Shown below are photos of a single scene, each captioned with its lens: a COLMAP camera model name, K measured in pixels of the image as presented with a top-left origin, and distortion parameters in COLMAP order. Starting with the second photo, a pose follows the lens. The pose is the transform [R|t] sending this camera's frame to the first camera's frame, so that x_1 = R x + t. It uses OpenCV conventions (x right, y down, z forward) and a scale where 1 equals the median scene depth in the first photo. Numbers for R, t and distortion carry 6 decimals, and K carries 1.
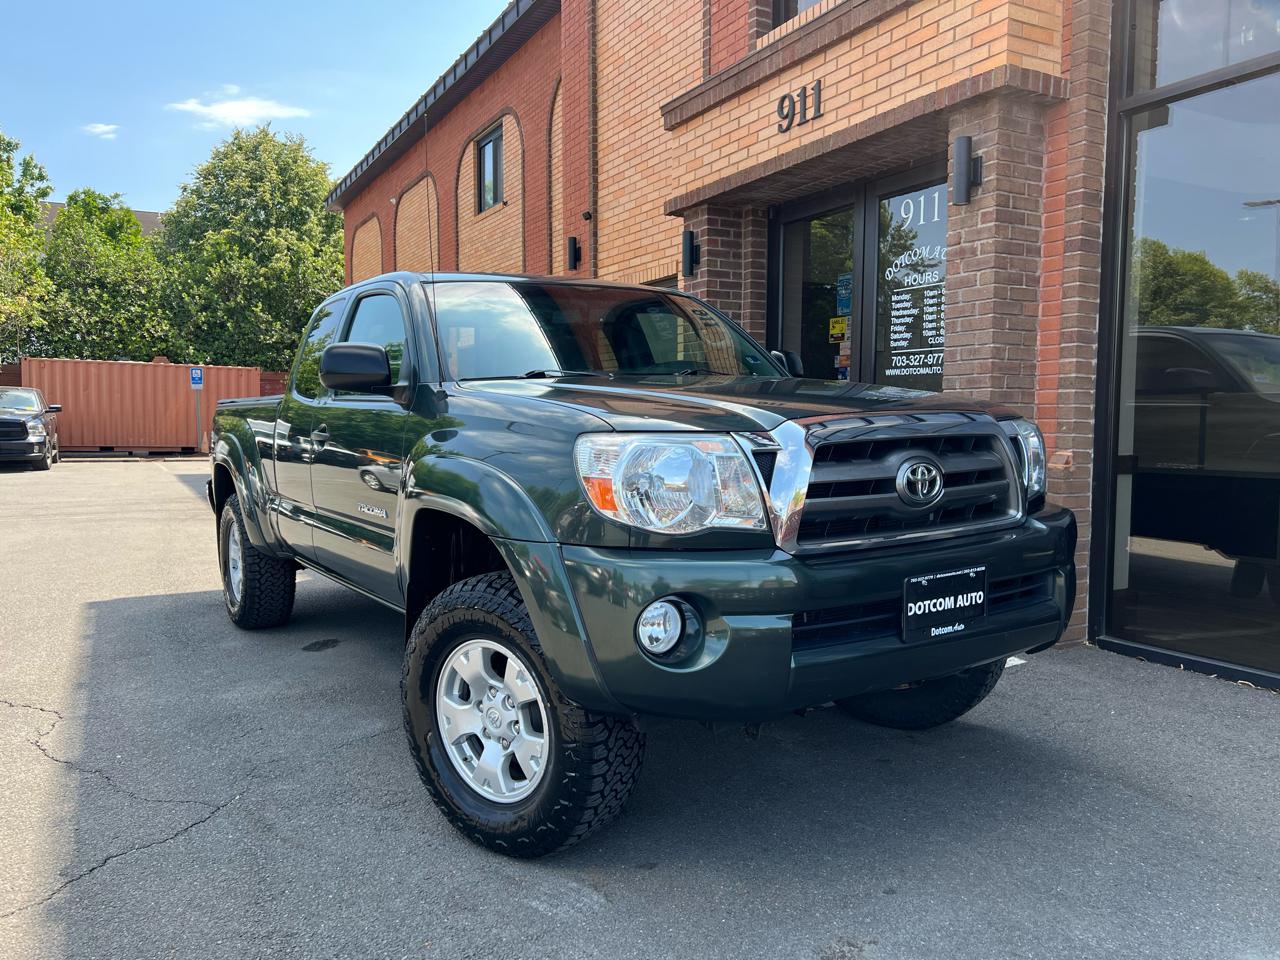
lens RADIAL K [[961.0, 0, 641.3], [0, 961.0, 485.0], [0, 0, 1]] dist [0.042051, -0.044366]
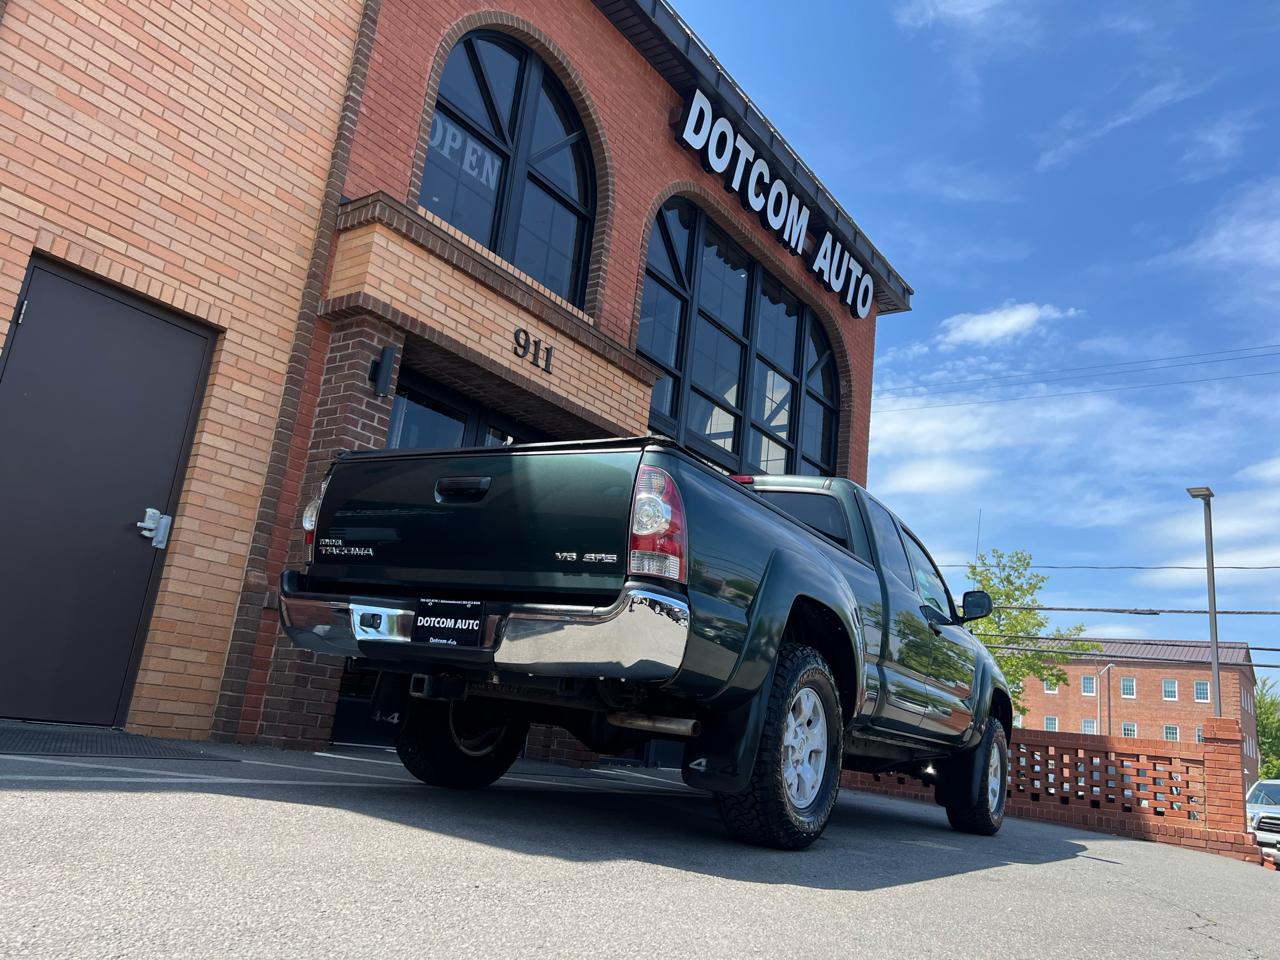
lens RADIAL K [[960.7, 0, 639.0], [0, 960.7, 489.7], [0, 0, 1]] dist [0.056753, -0.073364]
pose [[-0.425237, 0.181022, 0.886795, -0.966998], [-0.050071, 0.973589, -0.222750, 0.058500], [-0.903696, -0.139124, -0.404942, 1.347651]]
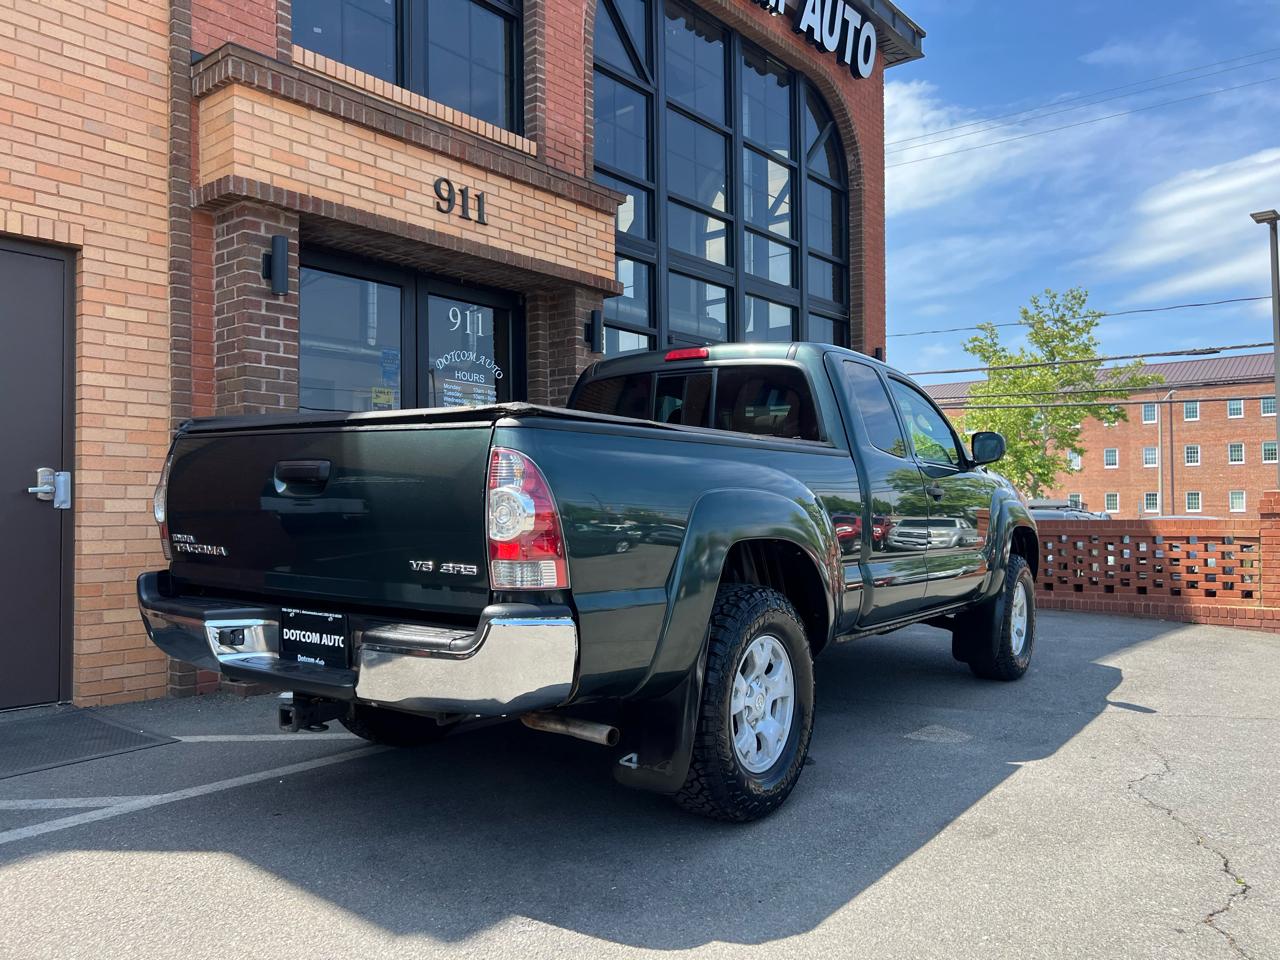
lens RADIAL K [[965.3, 0, 637.6], [0, 965.3, 488.2], [0, 0, 1]] dist [0.033138, -0.036704]
pose [[-0.364668, 0.024755, 0.930808, -0.907159], [0.066793, 0.997767, -0.000368, -0.054919], [-0.928739, 0.062038, -0.365508, 1.224017]]
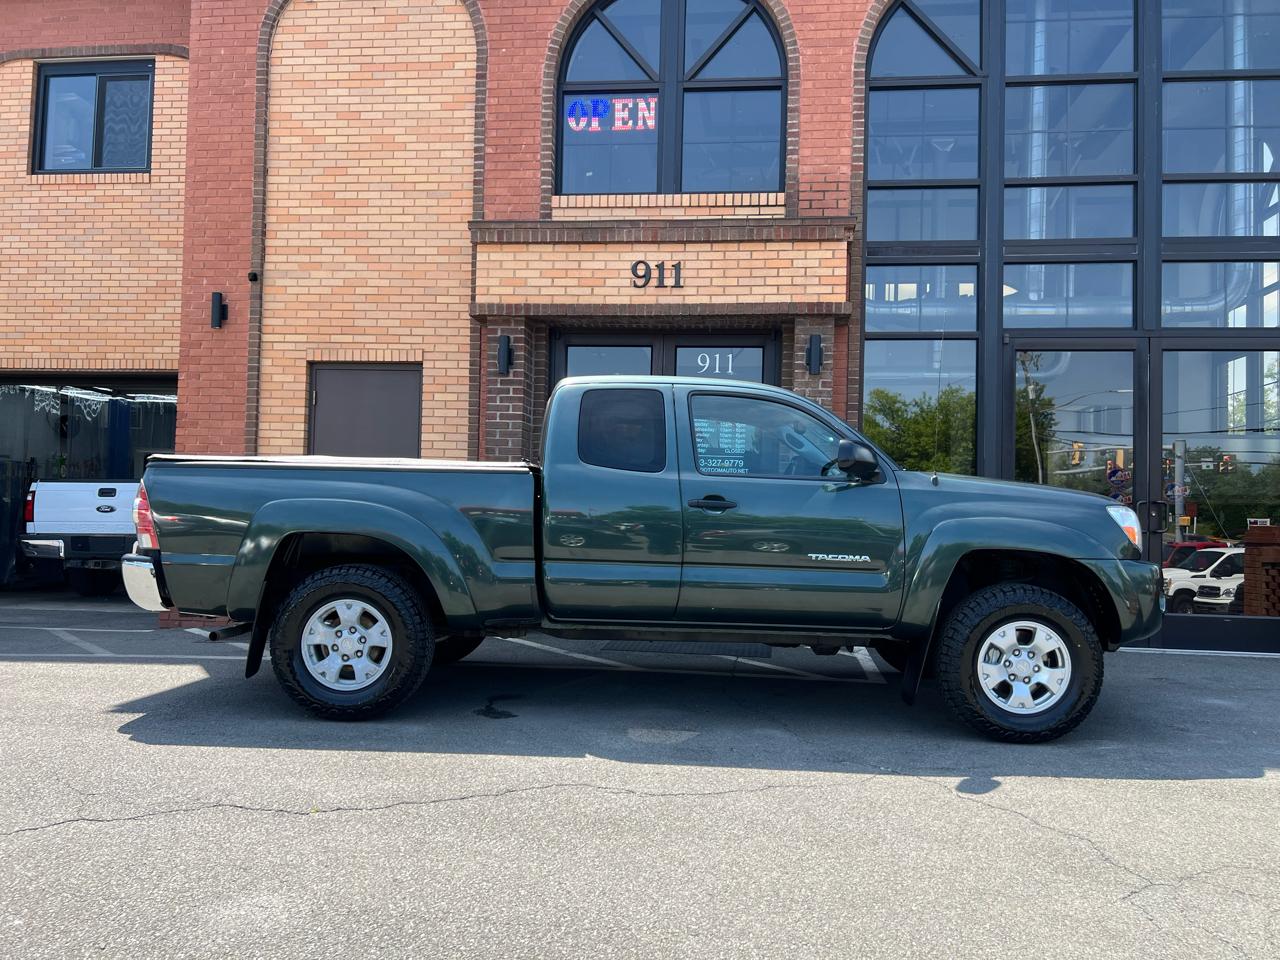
lens RADIAL K [[971.5, 0, 642.9], [0, 971.5, 482.8], [0, 0, 1]] dist [0.062035, -0.074711]
pose [[0.573738, 0.044475, 0.817831, -0.956588], [0.031695, 0.996571, -0.076430, 0.009067], [-0.818425, 0.069772, 0.570361, 0.247407]]
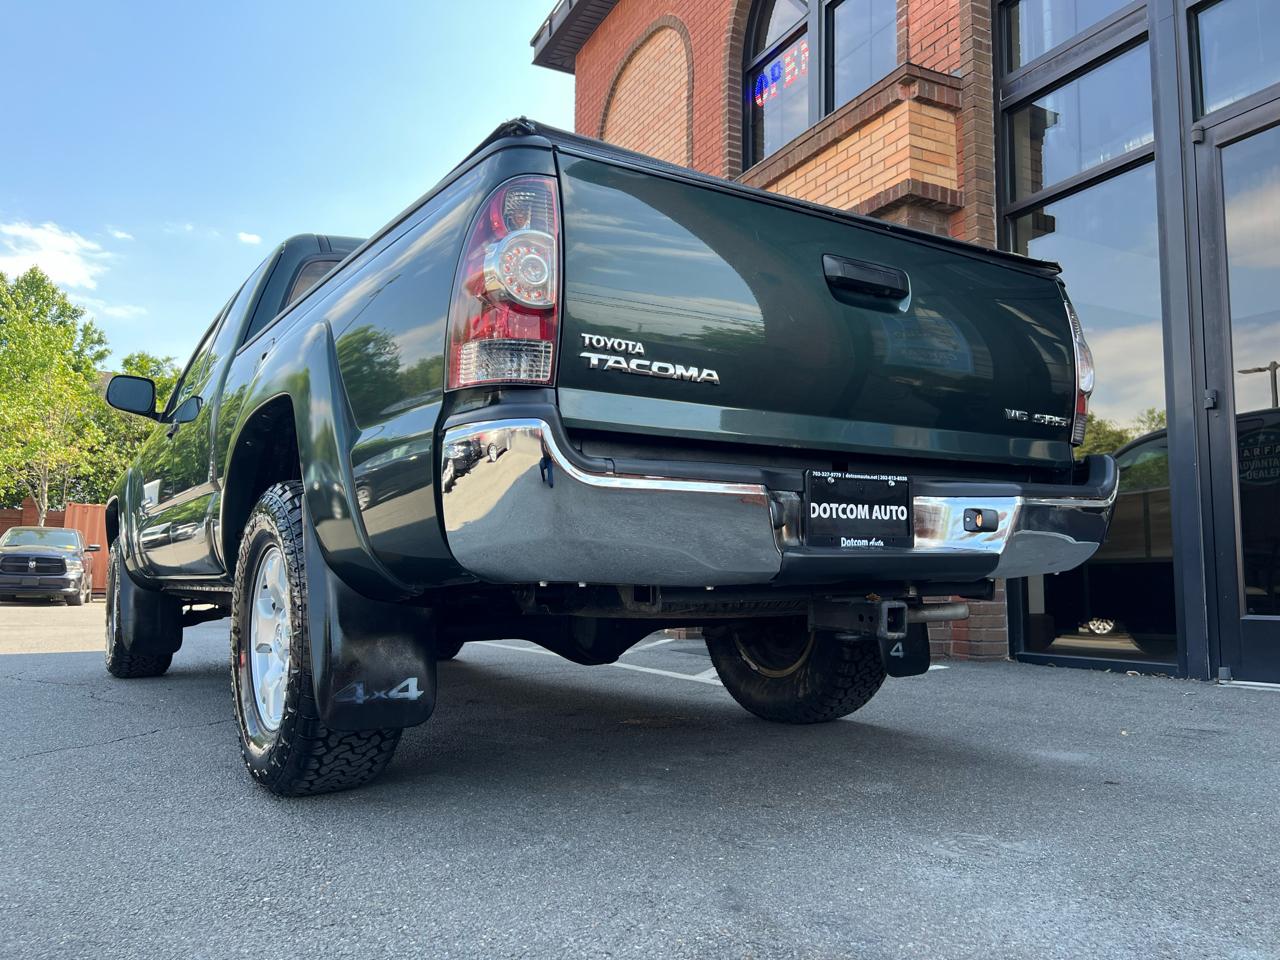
lens RADIAL K [[966.0, 0, 639.1], [0, 966.0, 480.2], [0, 0, 1]] dist [0.016308, -0.000431]
pose [[0.999657, 0.005371, -0.025646, 0.047502], [-0.009914, 0.983533, -0.180458, 0.135208], [0.024255, 0.180650, 0.983248, -0.127056]]
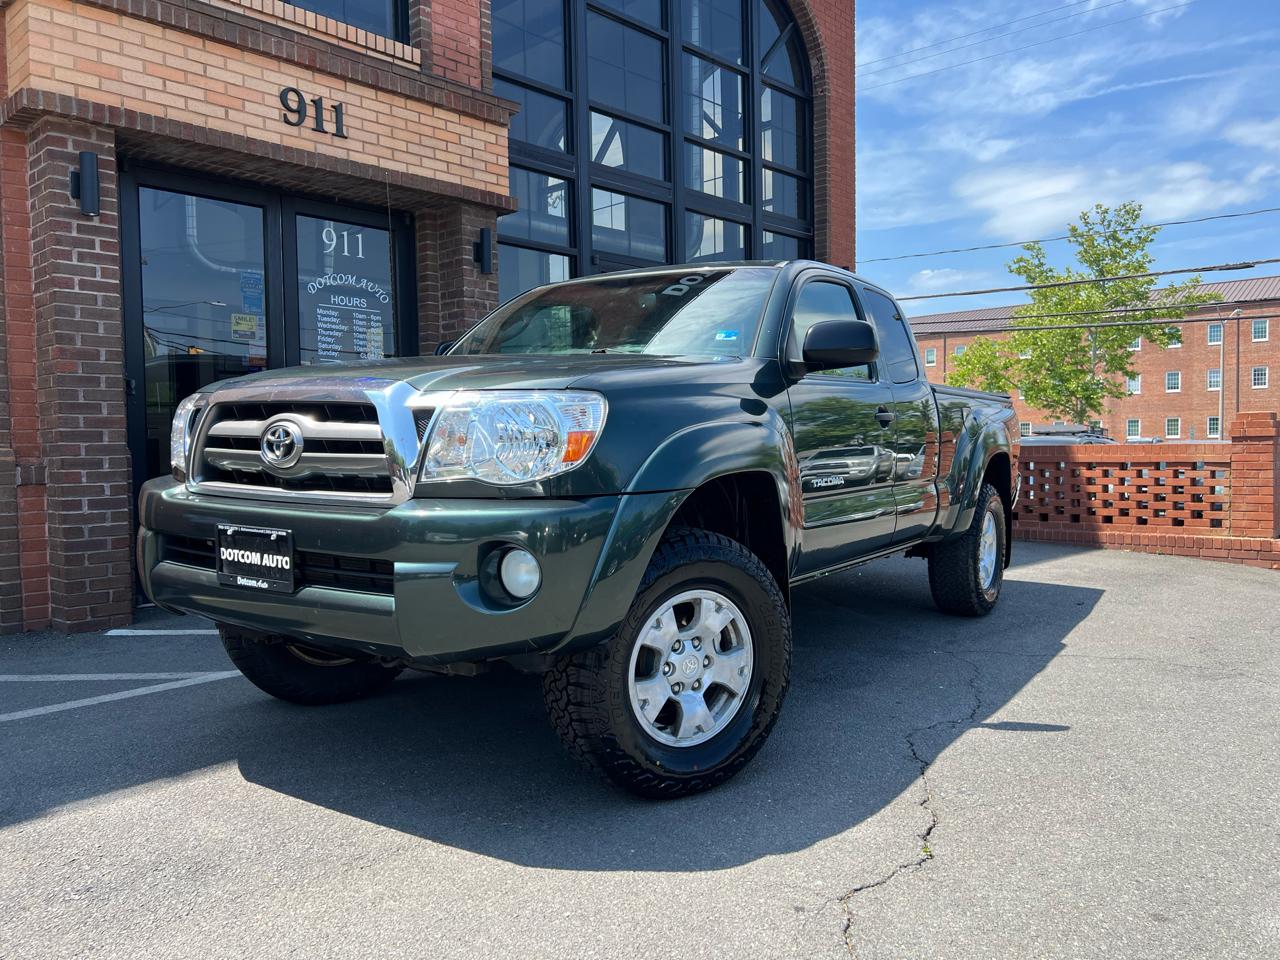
lens RADIAL K [[964.0, 0, 642.4], [0, 964.0, 478.3], [0, 0, 1]] dist [0.036017, -0.041608]
pose [[-0.312552, -0.029976, 0.949428, -0.923860], [0.077266, 0.995388, 0.056863, -0.036851], [-0.946753, 0.091131, -0.308794, 1.015045]]
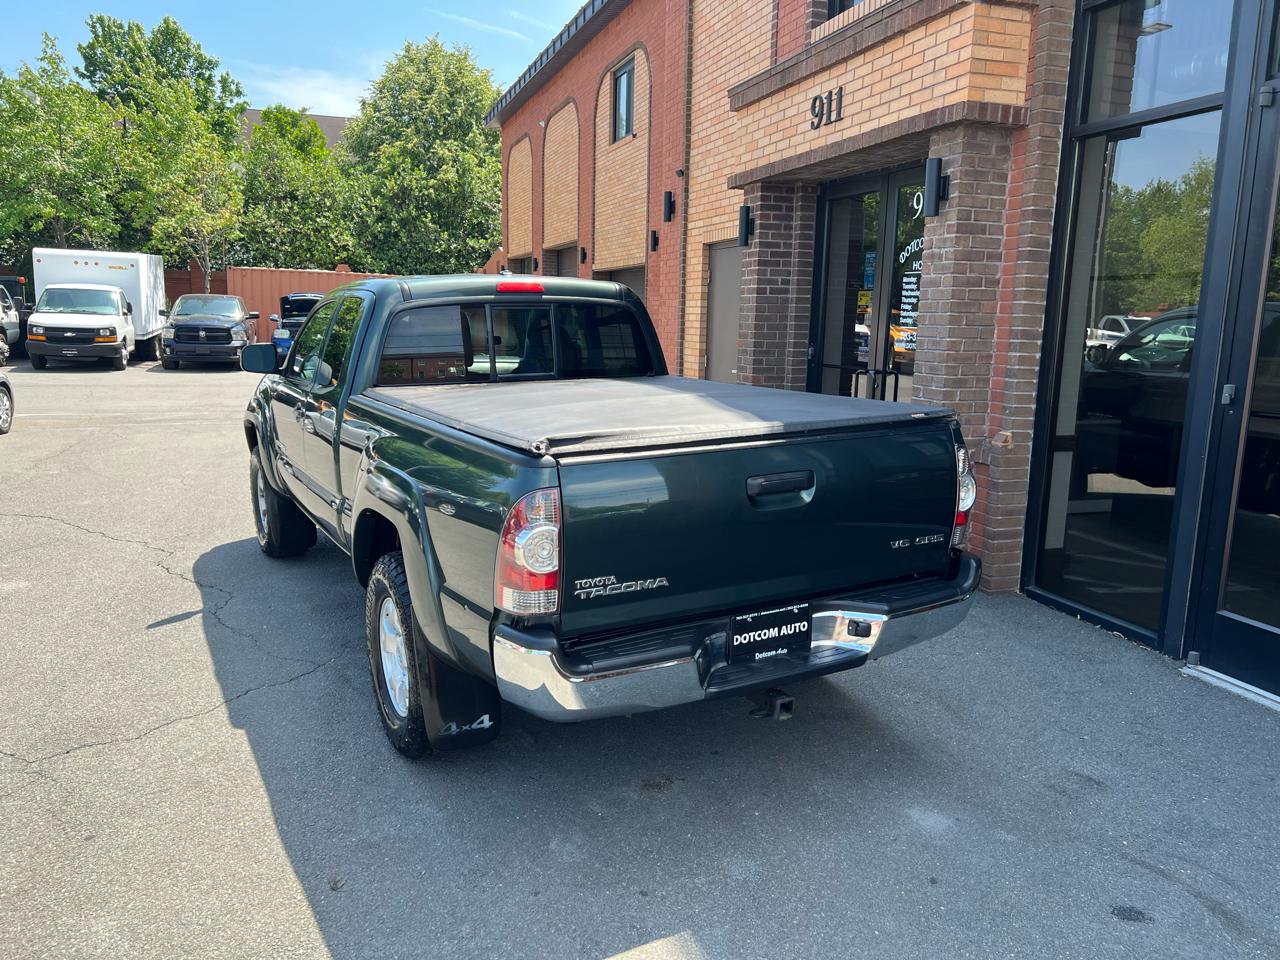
lens RADIAL K [[965.1, 0, 635.2], [0, 965.1, 483.5], [0, 0, 1]] dist [0.035384, -0.040374]
pose [[0.983768, 0.046722, -0.173253, 0.159388], [-0.028621, 0.994003, 0.105545, -0.066516], [0.177145, -0.098873, 0.979206, -0.197722]]
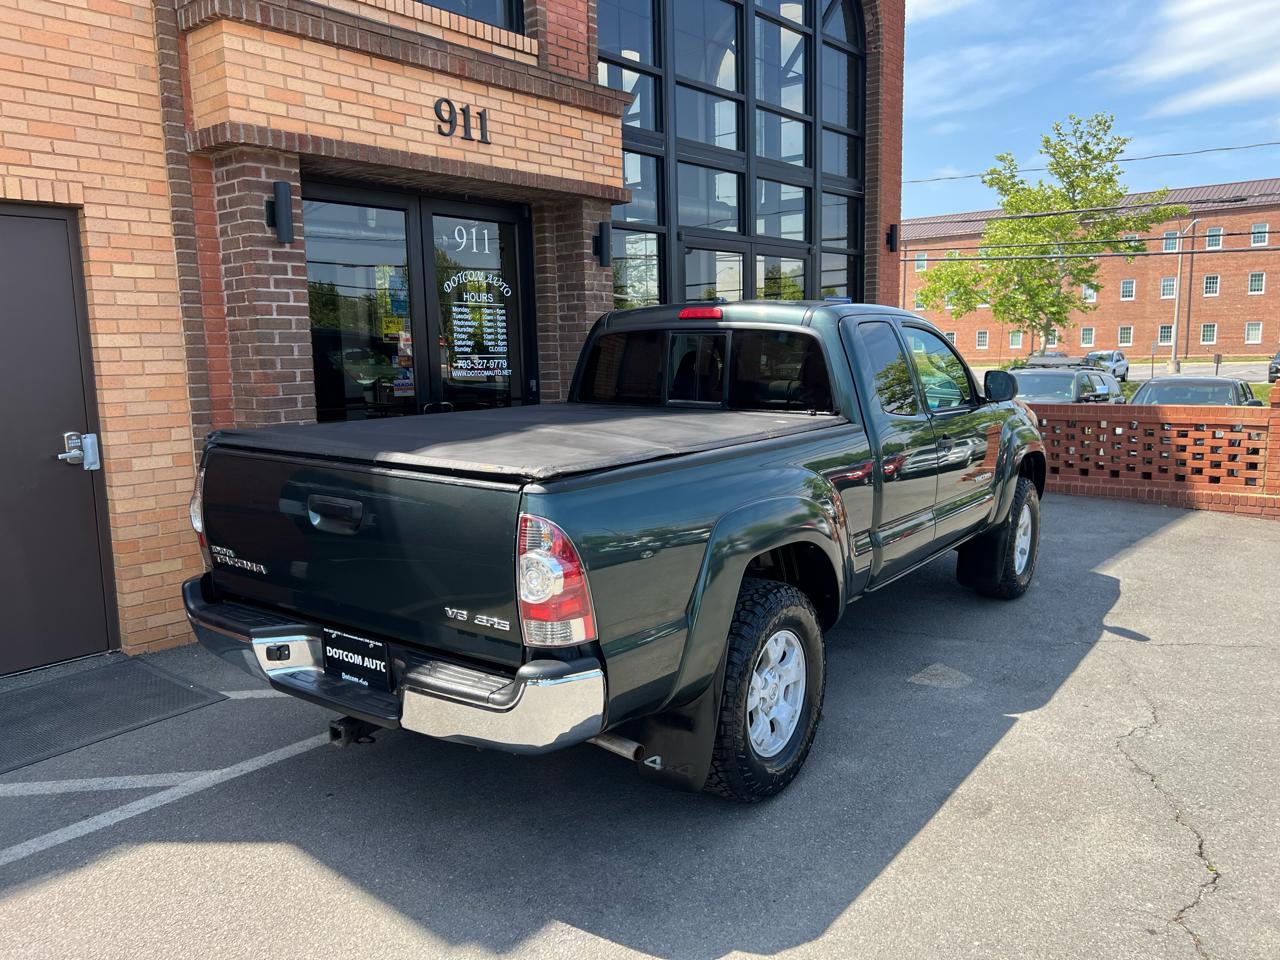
lens RADIAL K [[965.1, 0, 635.2], [0, 965.1, 483.5], [0, 0, 1]] dist [0.035384, -0.040374]
pose [[-0.356845, -0.123502, 0.925964, -0.915289], [0.082903, 0.983124, 0.163075, -0.160043], [-0.930478, 0.134958, -0.340584, 1.226865]]
